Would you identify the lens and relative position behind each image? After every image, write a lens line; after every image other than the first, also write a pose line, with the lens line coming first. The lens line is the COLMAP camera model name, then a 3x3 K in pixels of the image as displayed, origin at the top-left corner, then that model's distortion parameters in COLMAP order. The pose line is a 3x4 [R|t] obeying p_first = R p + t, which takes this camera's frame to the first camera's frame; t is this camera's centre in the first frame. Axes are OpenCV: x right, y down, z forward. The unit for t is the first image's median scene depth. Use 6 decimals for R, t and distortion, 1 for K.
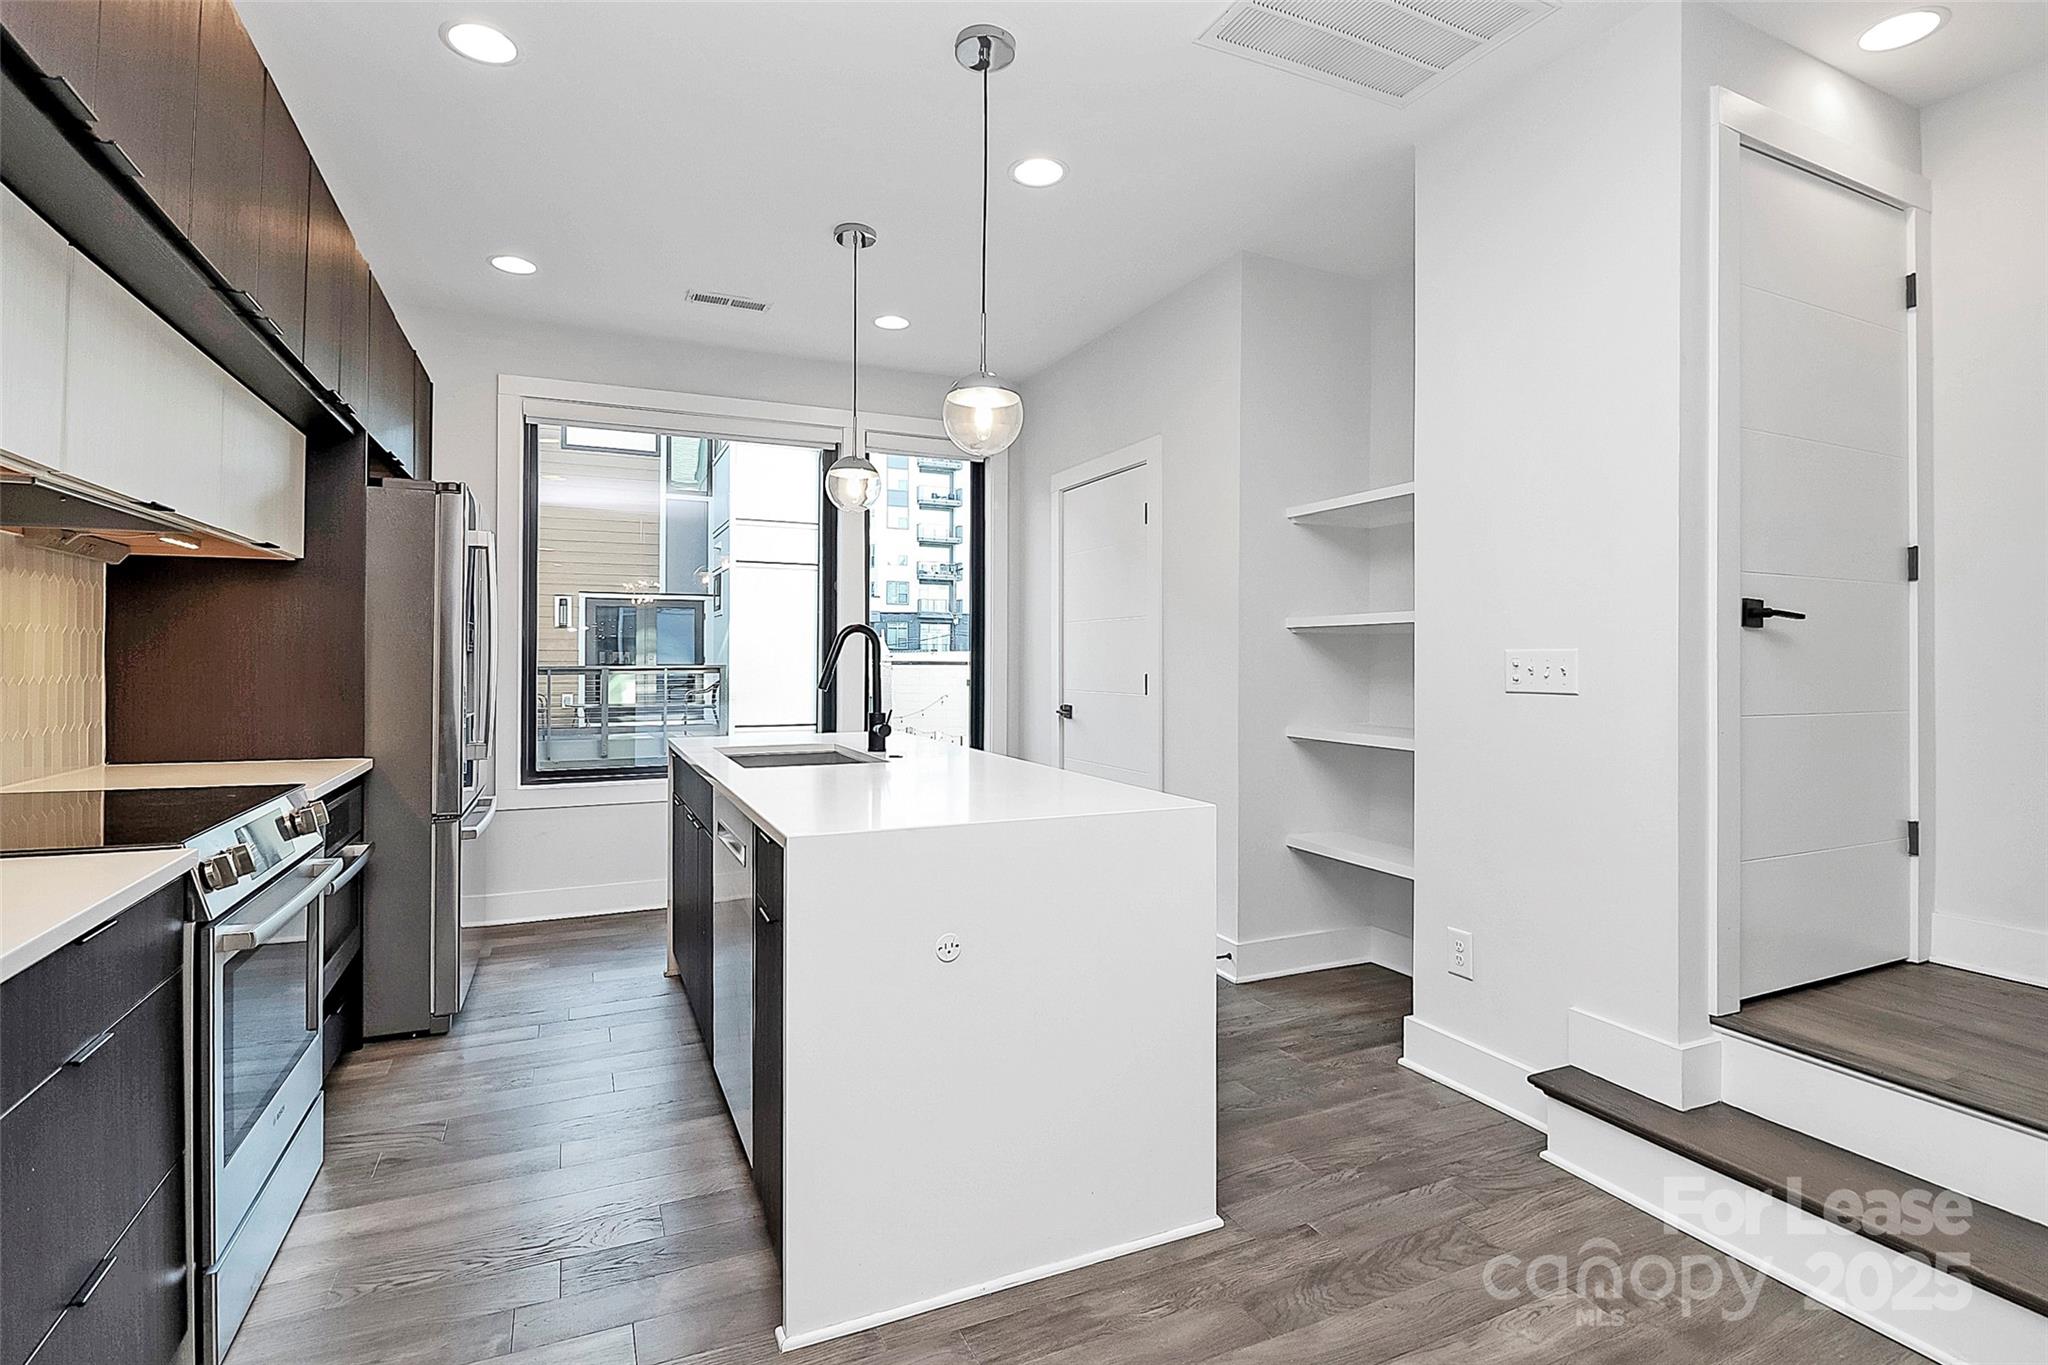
lens RADIAL K [[970.6, 0, 1019.9], [0, 970.6, 645.3], [0, 0, 1]] dist [-0.003319, -0.000451]
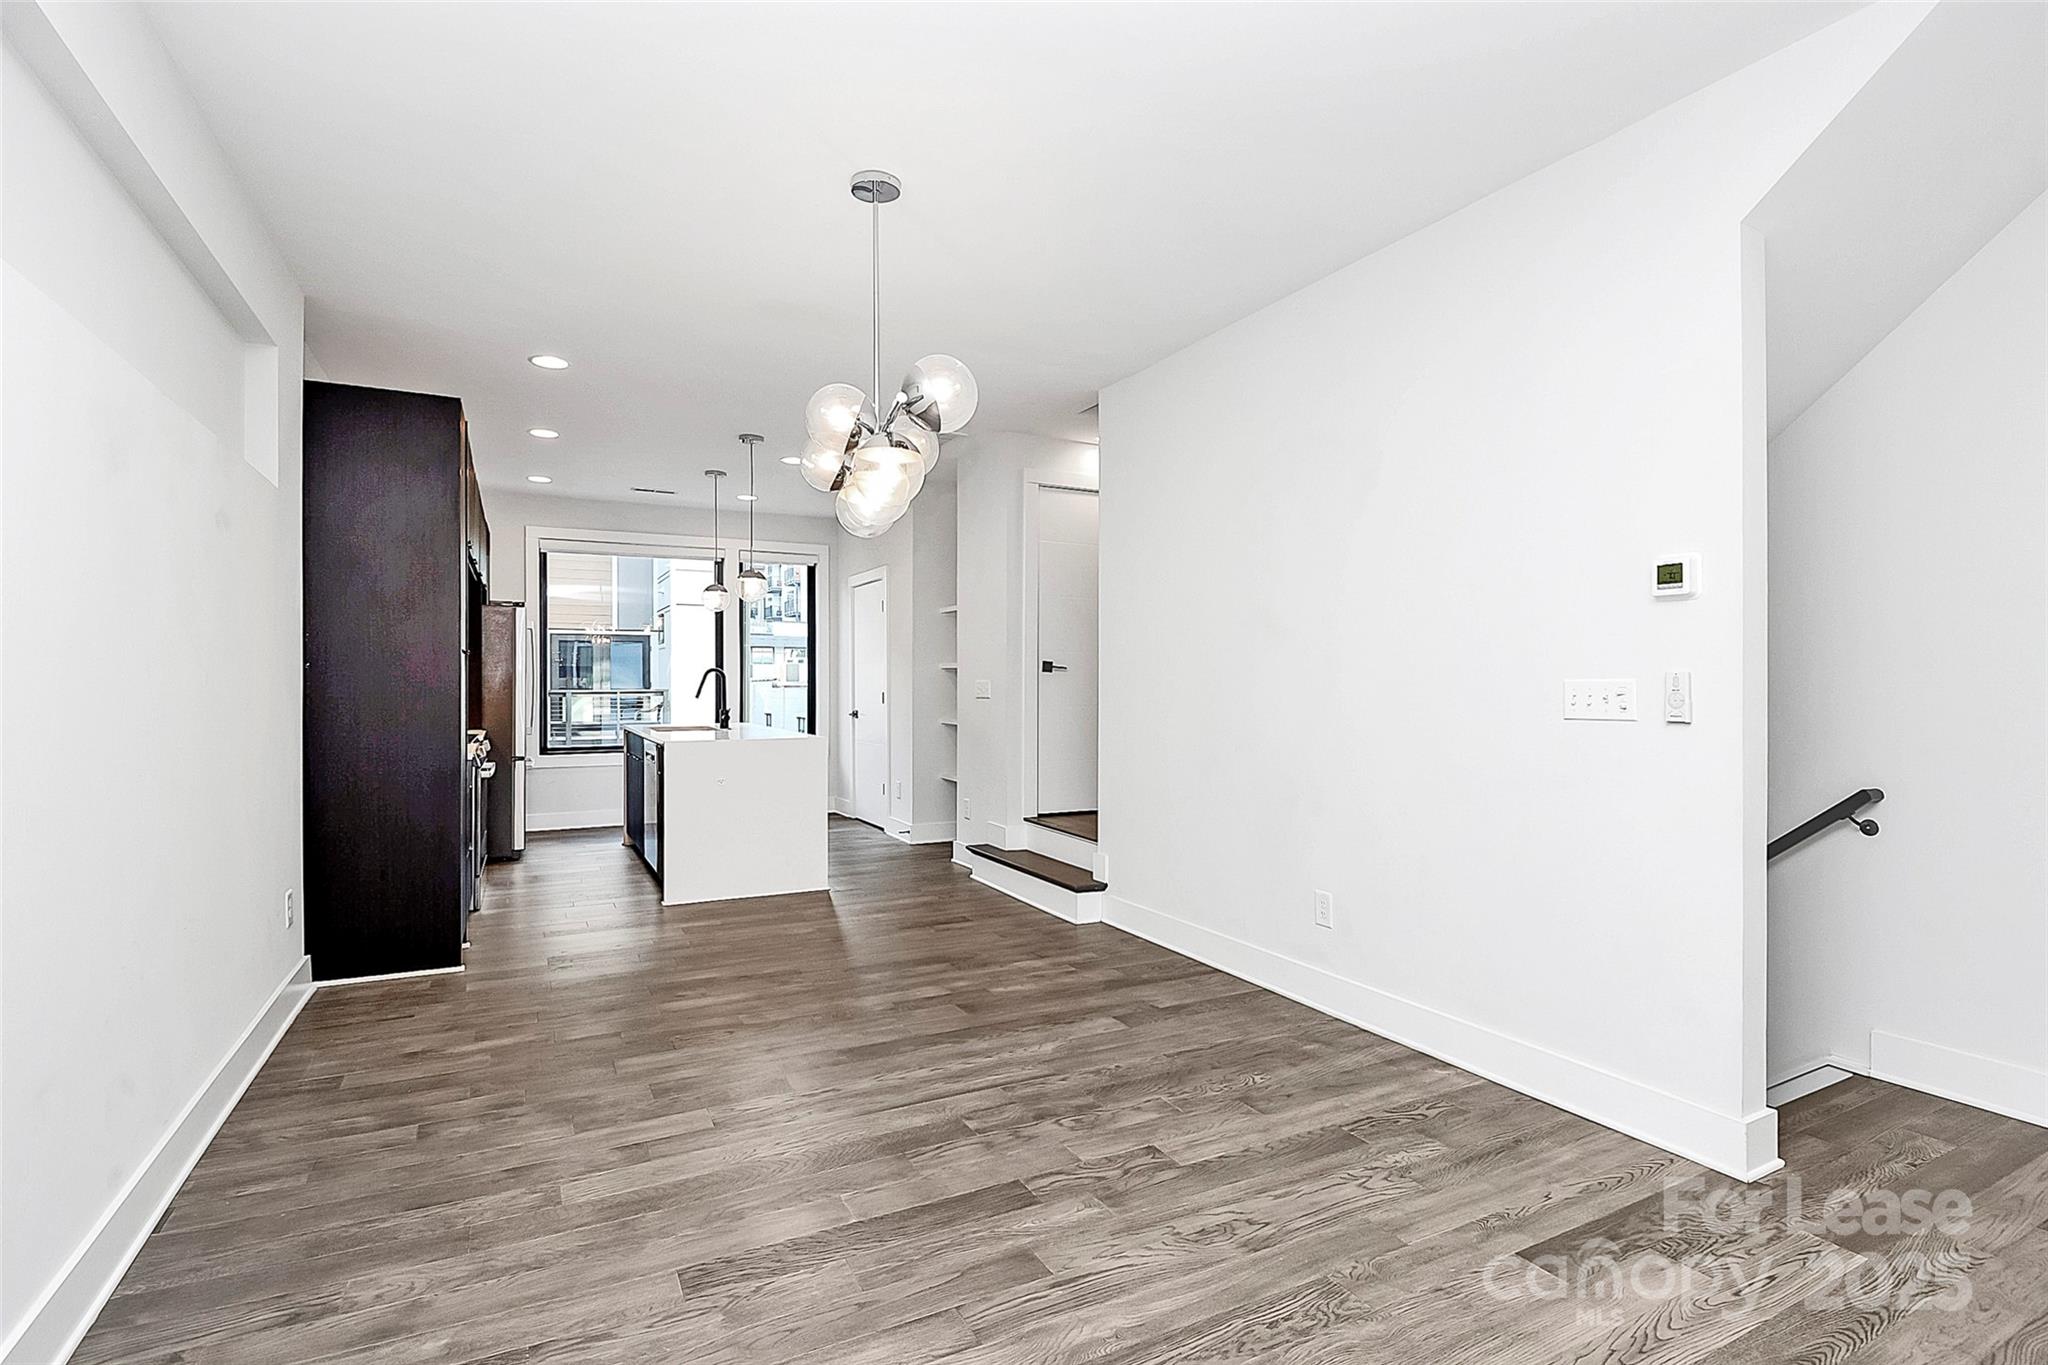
lens RADIAL K [[971.8, 0, 1023.1], [0, 971.8, 675.3], [0, 0, 1]] dist [-0.001246, -0.000768]
pose [[0.998892, -0.002701, 0.046980, 0.207440], [0.002410, 0.999978, 0.006254, -0.009325], [-0.046996, -0.006134, 0.998876, -0.588197]]
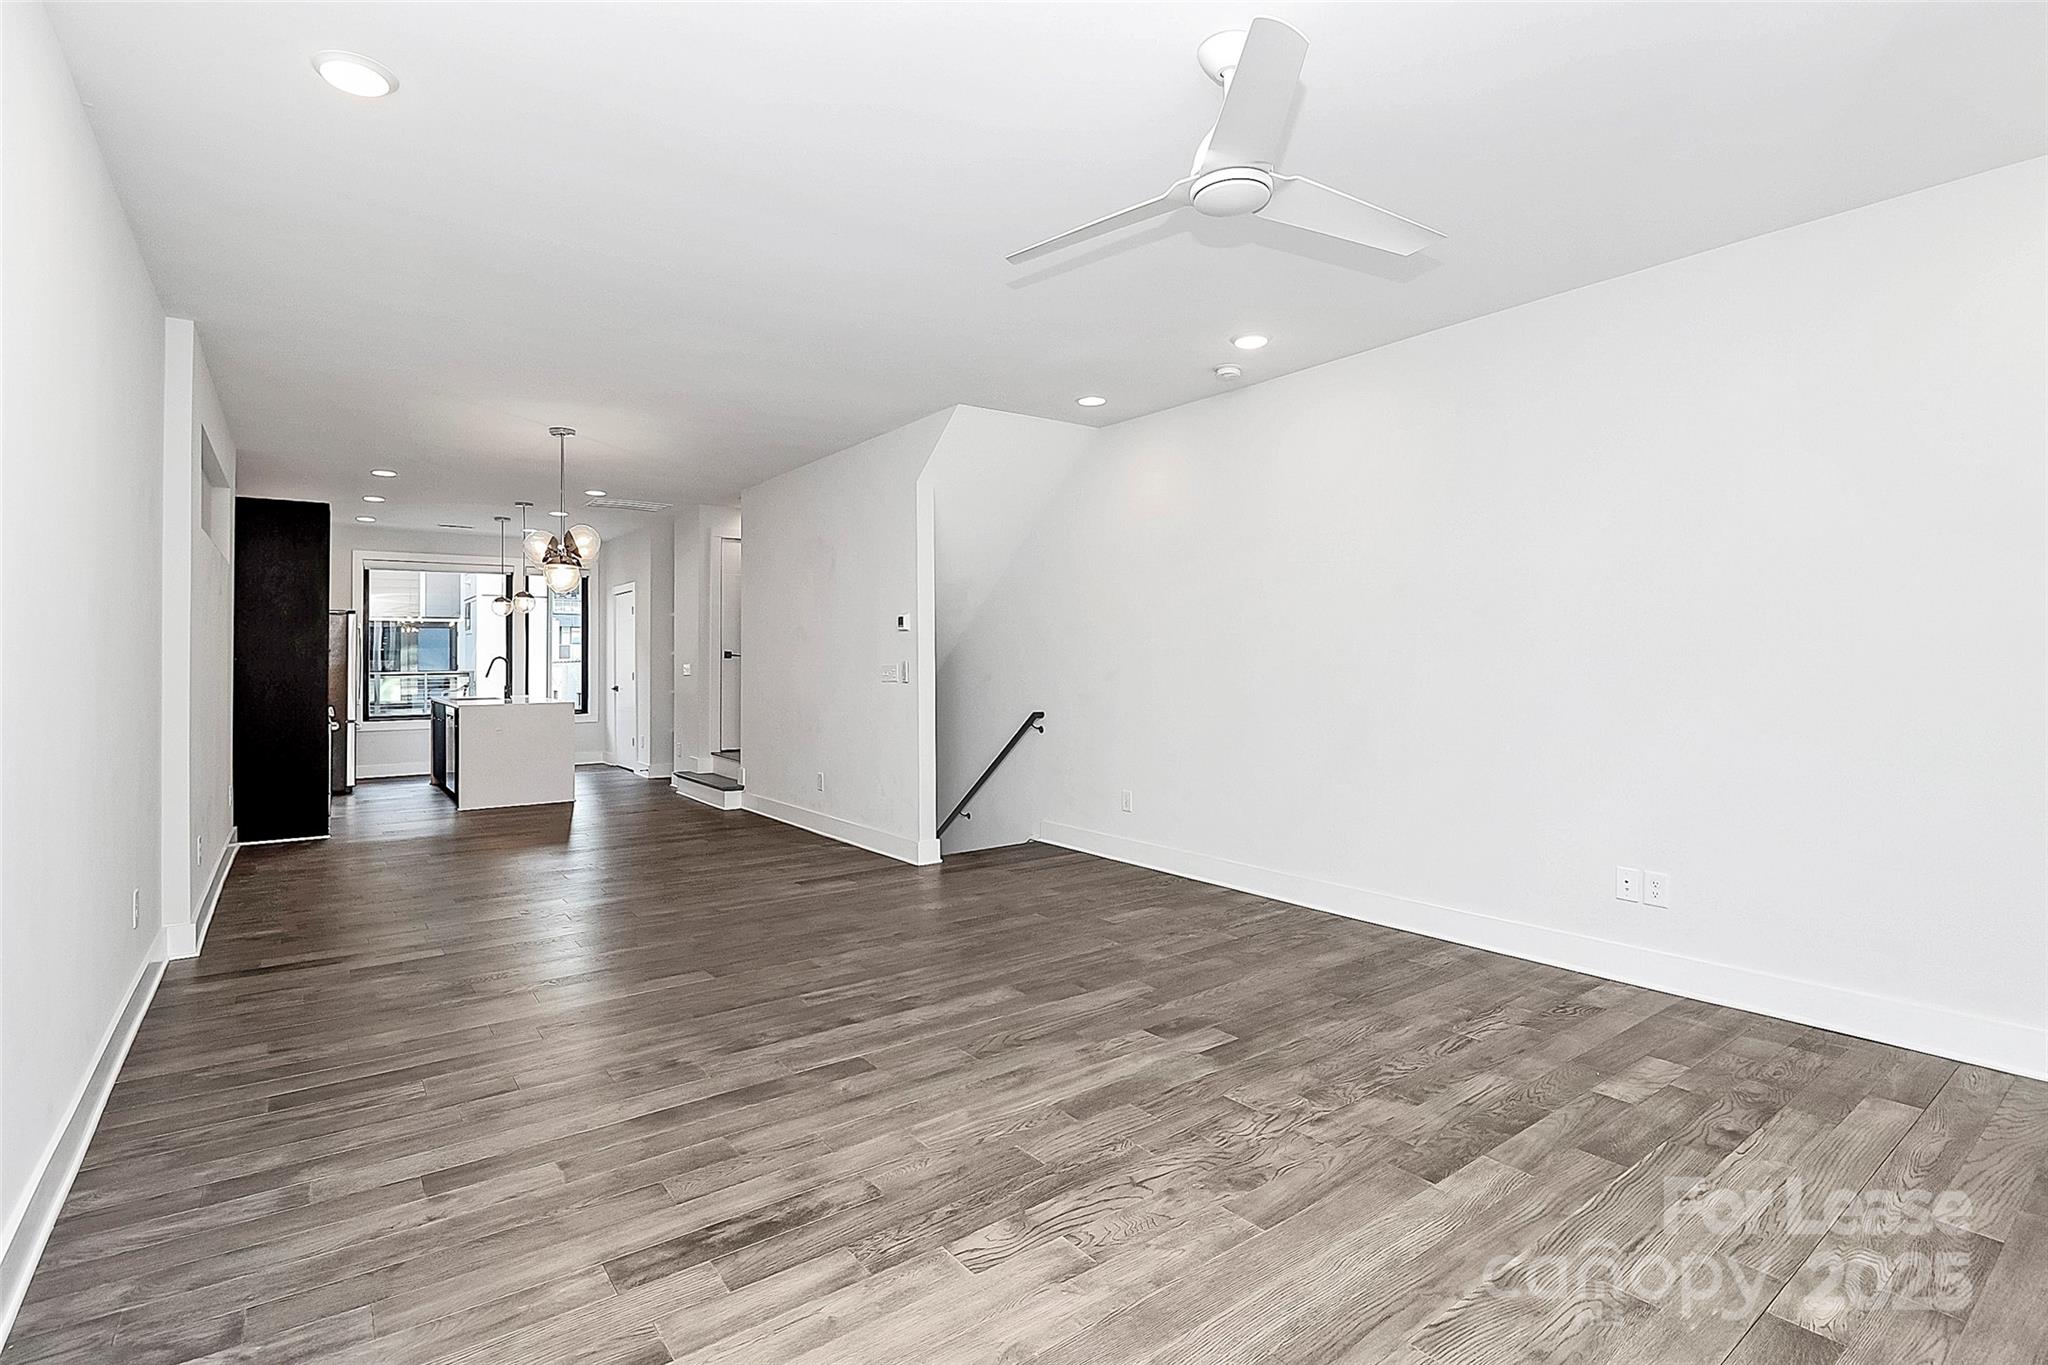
lens RADIAL K [[963.6, 0, 1019.8], [0, 963.6, 630.0], [0, 0, 1]] dist [-0.000719, -0.000372]
pose [[0.978865, -0.006546, 0.204403, 0.411901], [0.009699, 0.999849, -0.014423, -0.024034], [-0.204278, 0.016101, 0.978780, -1.163241]]
